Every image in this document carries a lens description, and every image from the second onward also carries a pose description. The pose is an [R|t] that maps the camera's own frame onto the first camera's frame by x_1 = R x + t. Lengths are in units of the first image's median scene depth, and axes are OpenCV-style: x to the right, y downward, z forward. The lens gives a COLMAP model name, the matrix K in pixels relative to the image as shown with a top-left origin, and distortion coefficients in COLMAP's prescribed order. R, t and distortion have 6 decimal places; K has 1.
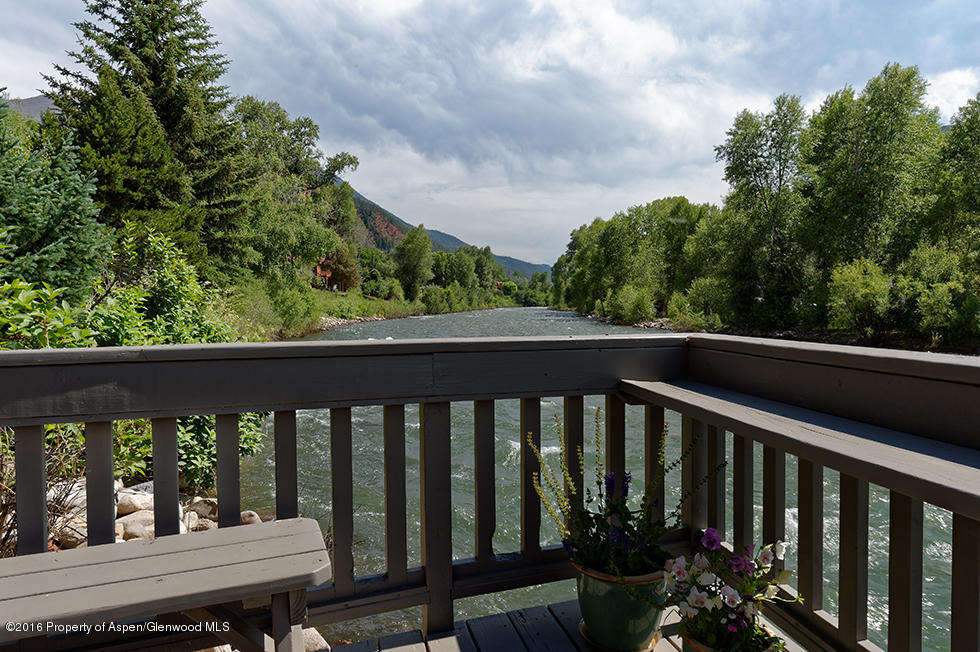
lens RADIAL K [[662.7, 0, 490.0], [0, 662.7, 326.0], [0, 0, 1]] dist [-0.001279, -0.001978]
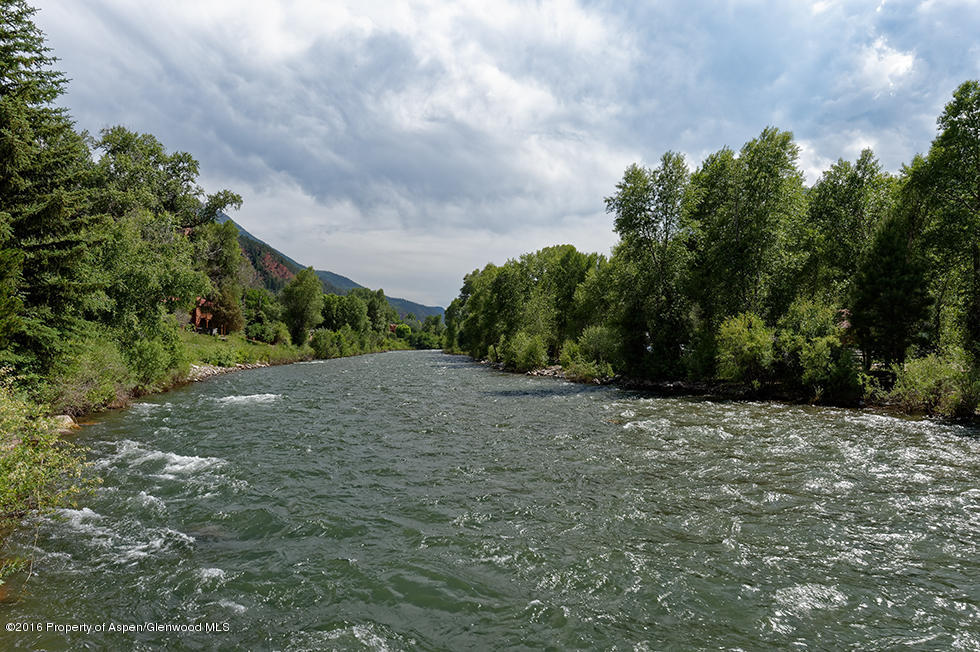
lens RADIAL K [[651.6, 0, 490.0], [0, 651.6, 326.0], [0, 0, 1]] dist [-0.002041, -0.000517]
pose [[0.987034, 0.006232, 0.160393, 0.004640], [0.003746, 0.998079, -0.061835, -0.010746], [-0.160470, 0.061634, 0.985114, 0.039676]]
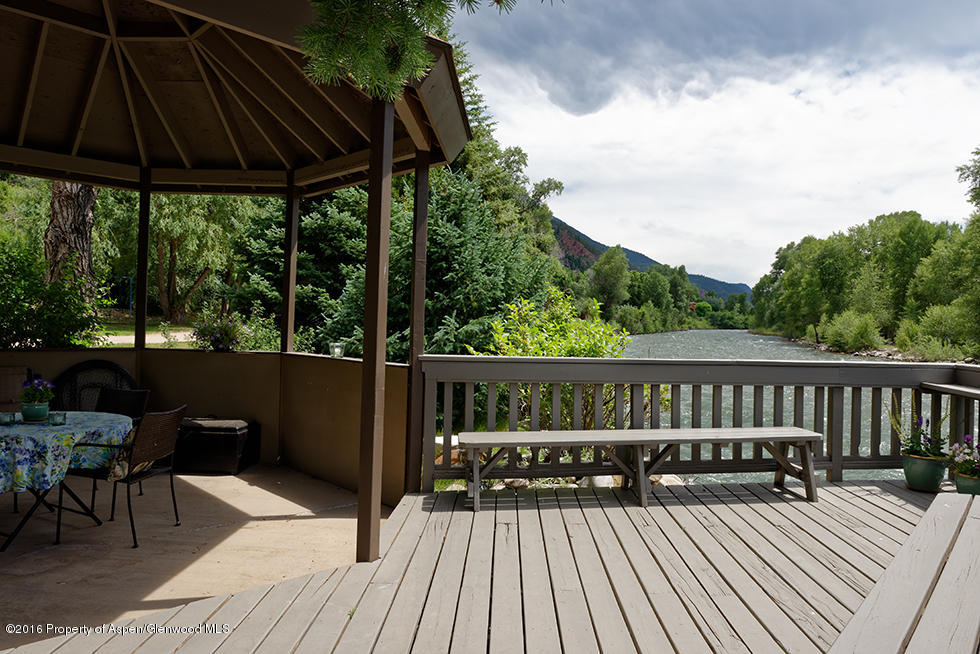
lens RADIAL K [[684.5, 0, 490.0], [0, 684.5, 327.0], [0, 0, 1]] dist [0.006495, 0.001100]
pose [[0.964584, 0.026308, -0.262460, -0.026999], [-0.033174, 0.999213, -0.021761, -0.000574], [0.261681, 0.029697, 0.964698, -0.074234]]
